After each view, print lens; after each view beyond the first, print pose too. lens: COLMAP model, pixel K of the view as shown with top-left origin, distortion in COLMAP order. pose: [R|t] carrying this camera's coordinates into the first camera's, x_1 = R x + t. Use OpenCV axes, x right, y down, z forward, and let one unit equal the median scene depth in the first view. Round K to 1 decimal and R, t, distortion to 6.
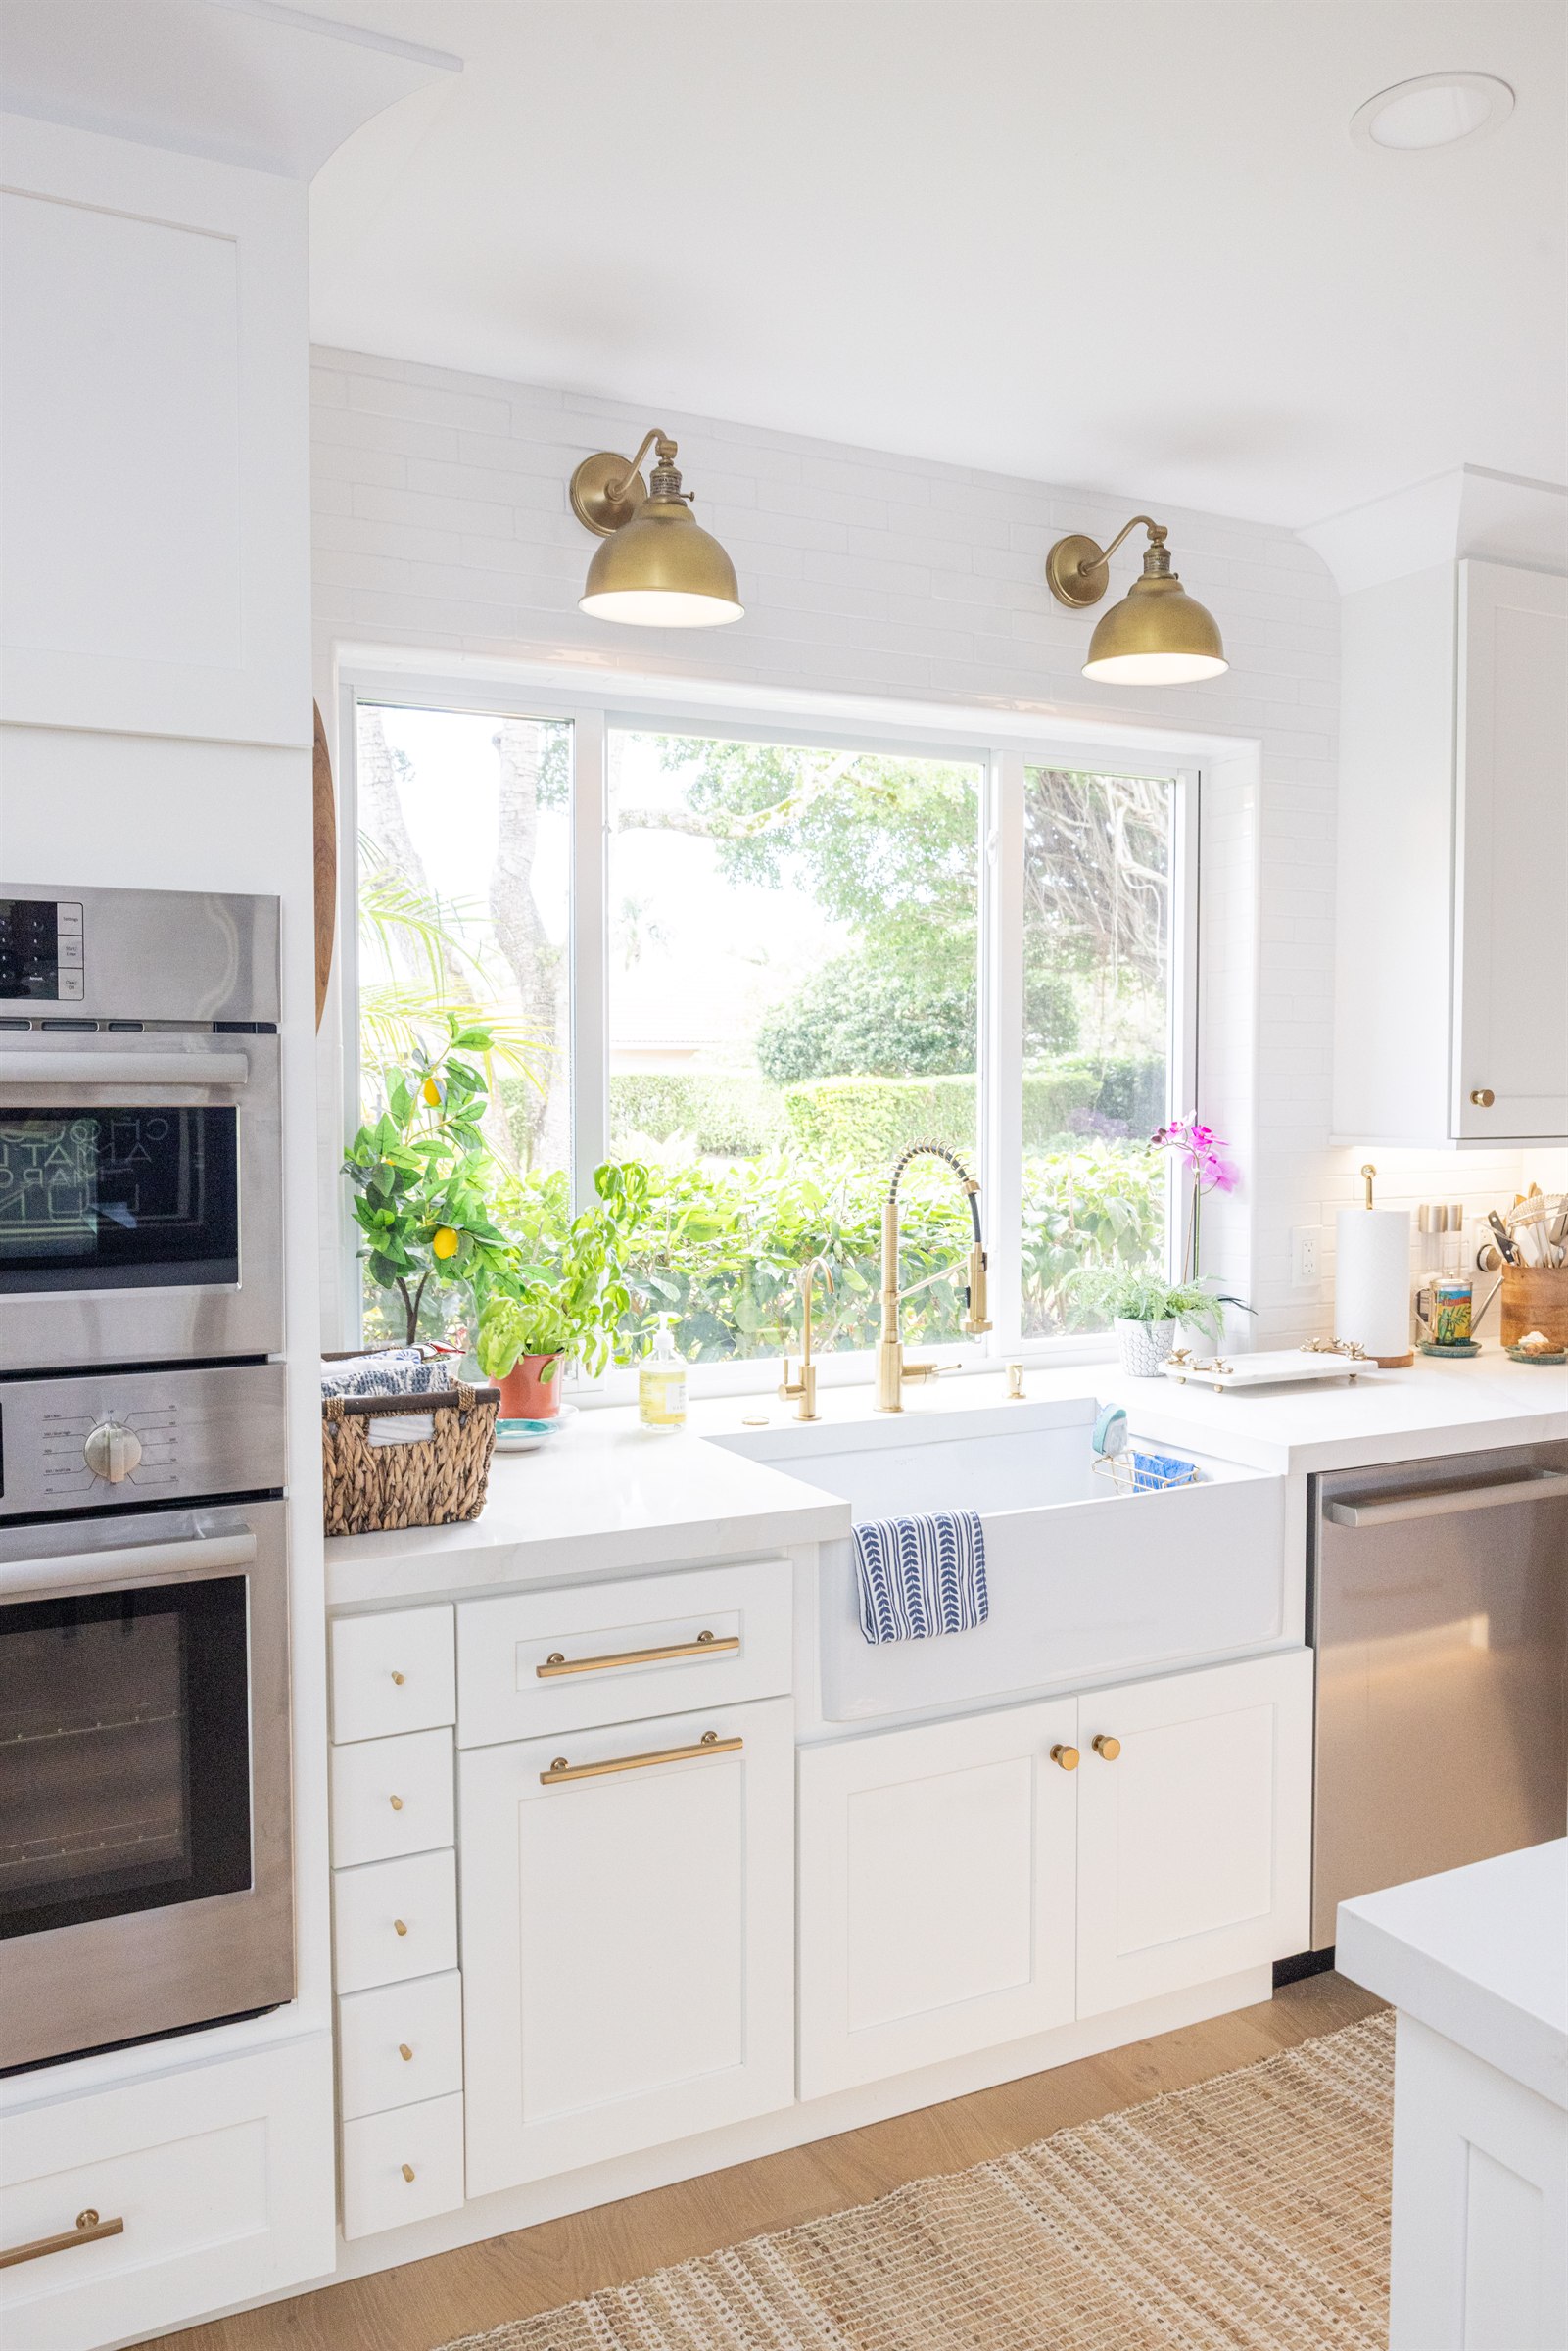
lens RADIAL K [[1721.4, 0, 784.5], [0, 1721.4, 1174.0], [0, 0, 1]] dist [-0.037713, 0.024897]
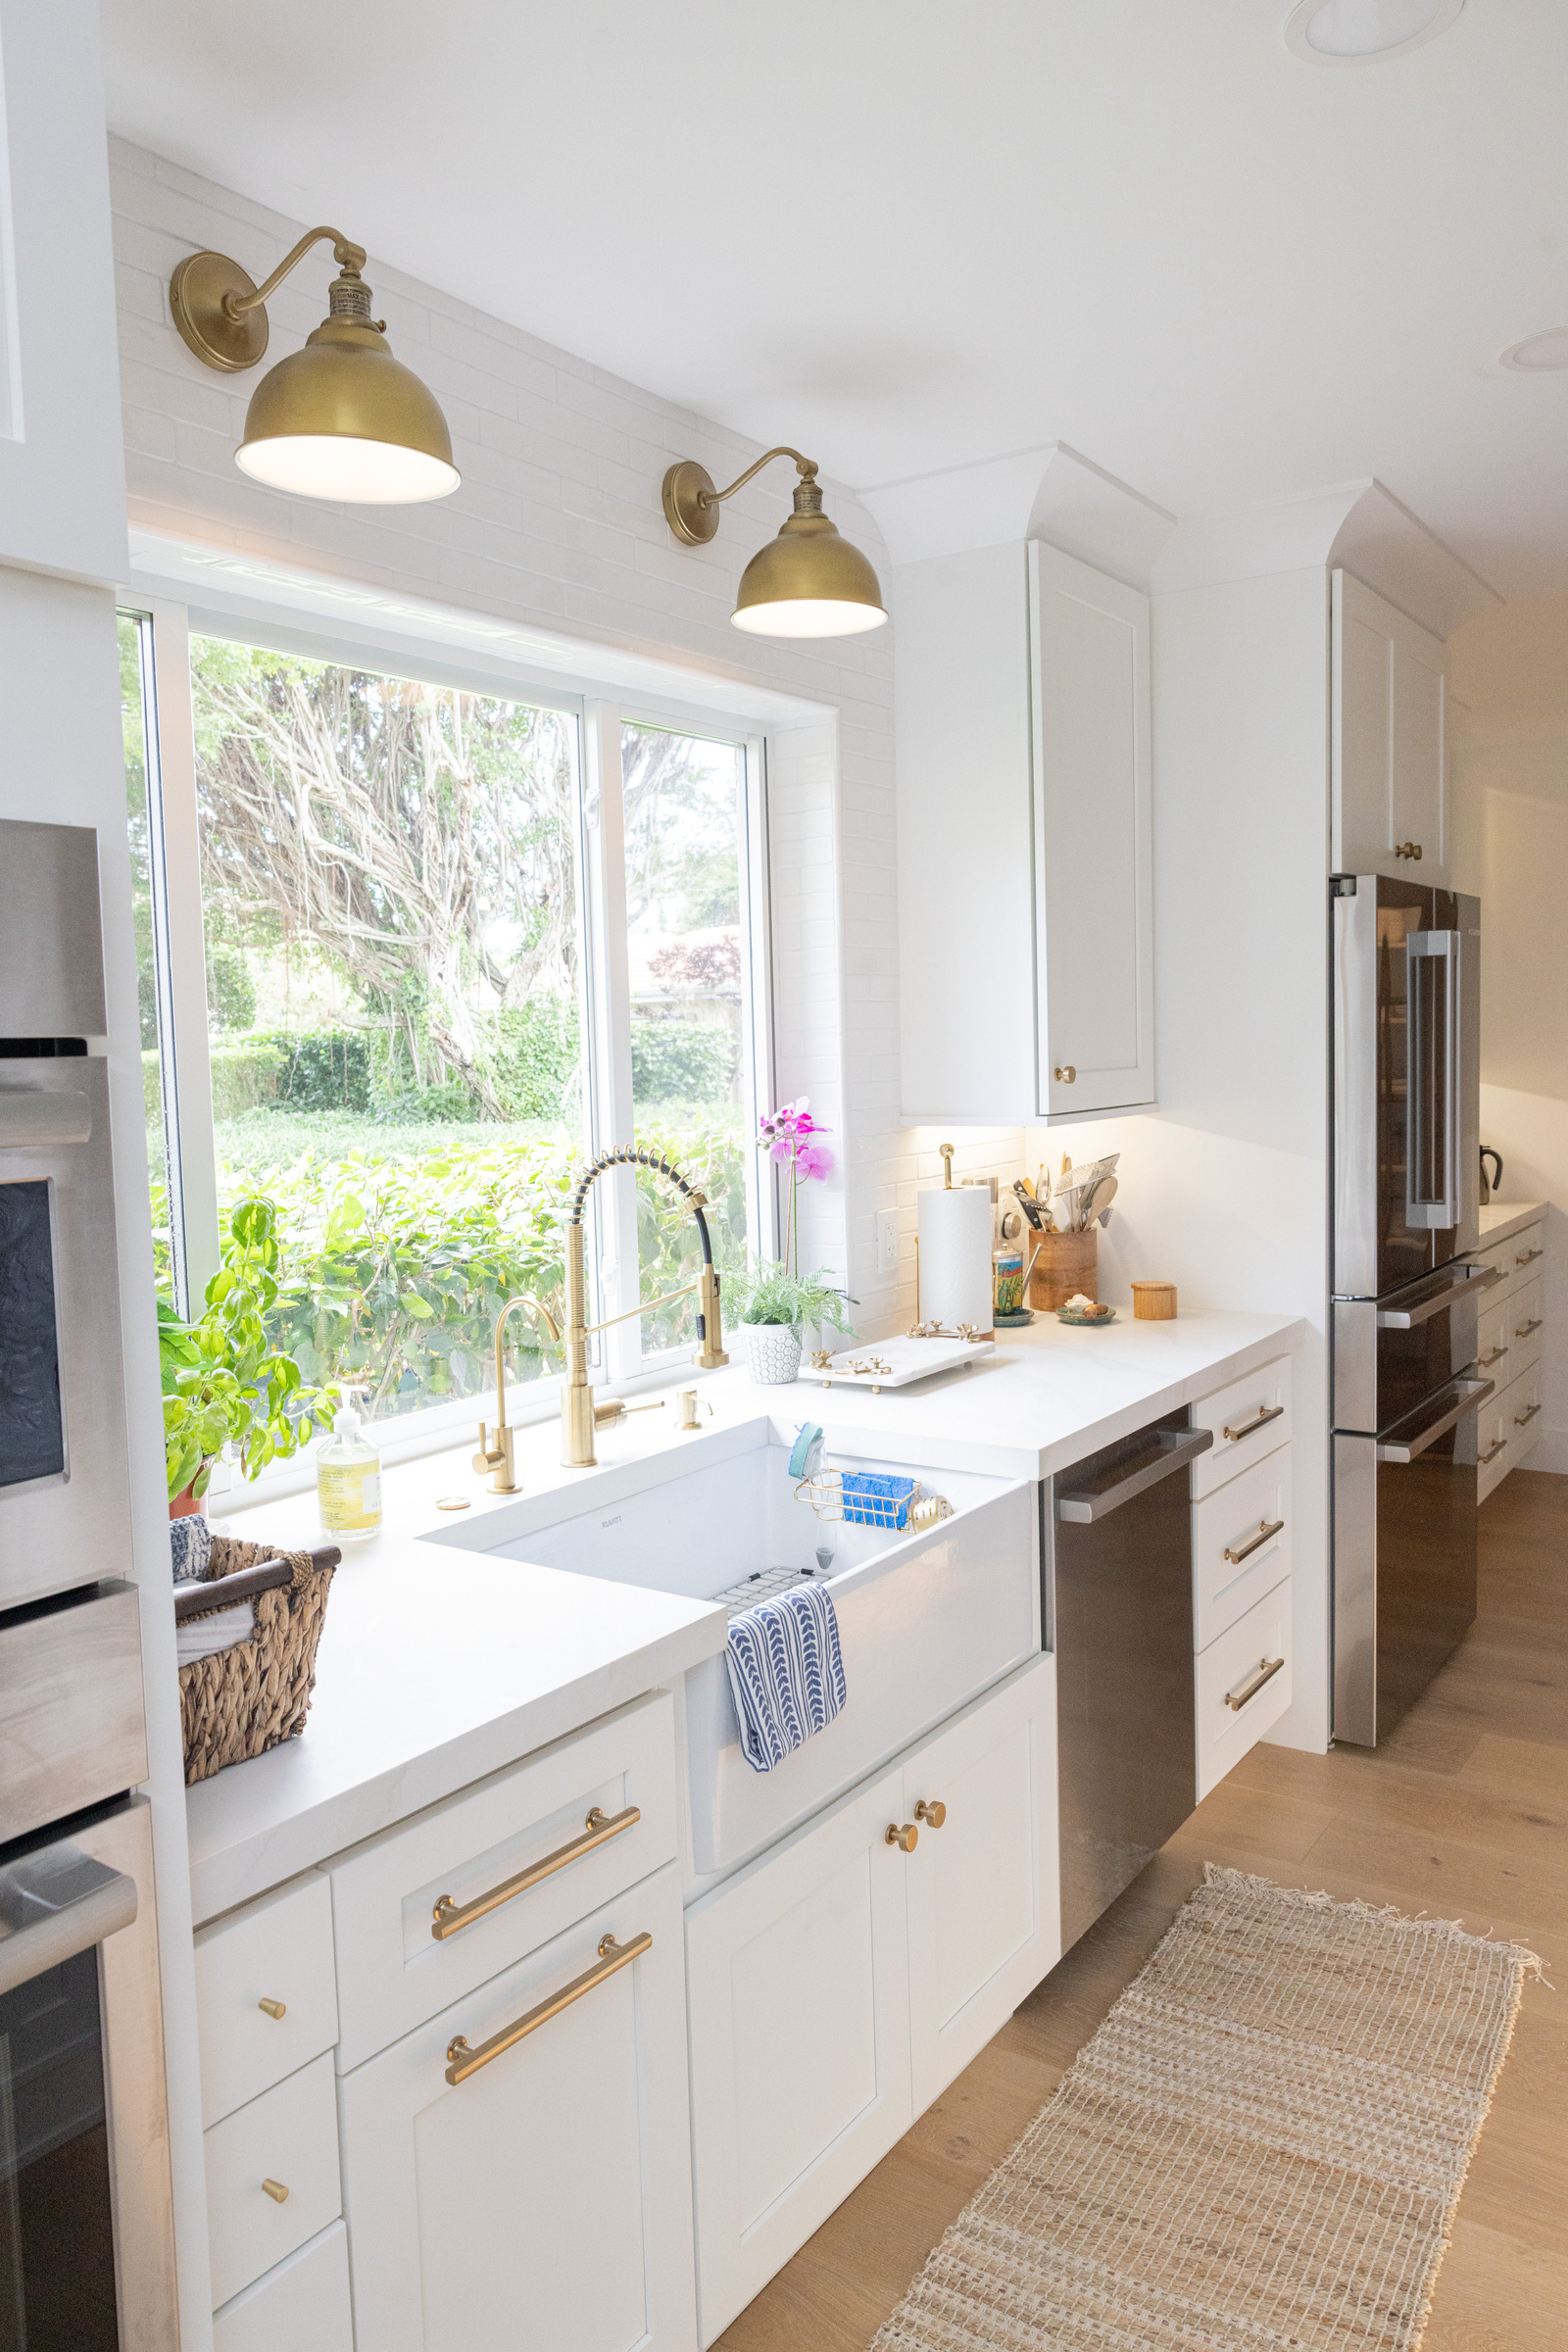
lens RADIAL K [[1638.9, 0, 779.2], [0, 1638.9, 1174.4], [0, 0, 1]] dist [-0.026717, 0.025424]
pose [[0.885007, -0.060166, 0.461673, -0.219581], [0.050507, 0.998170, 0.033262, -0.028722], [-0.462830, -0.006119, 0.886426, 0.234332]]
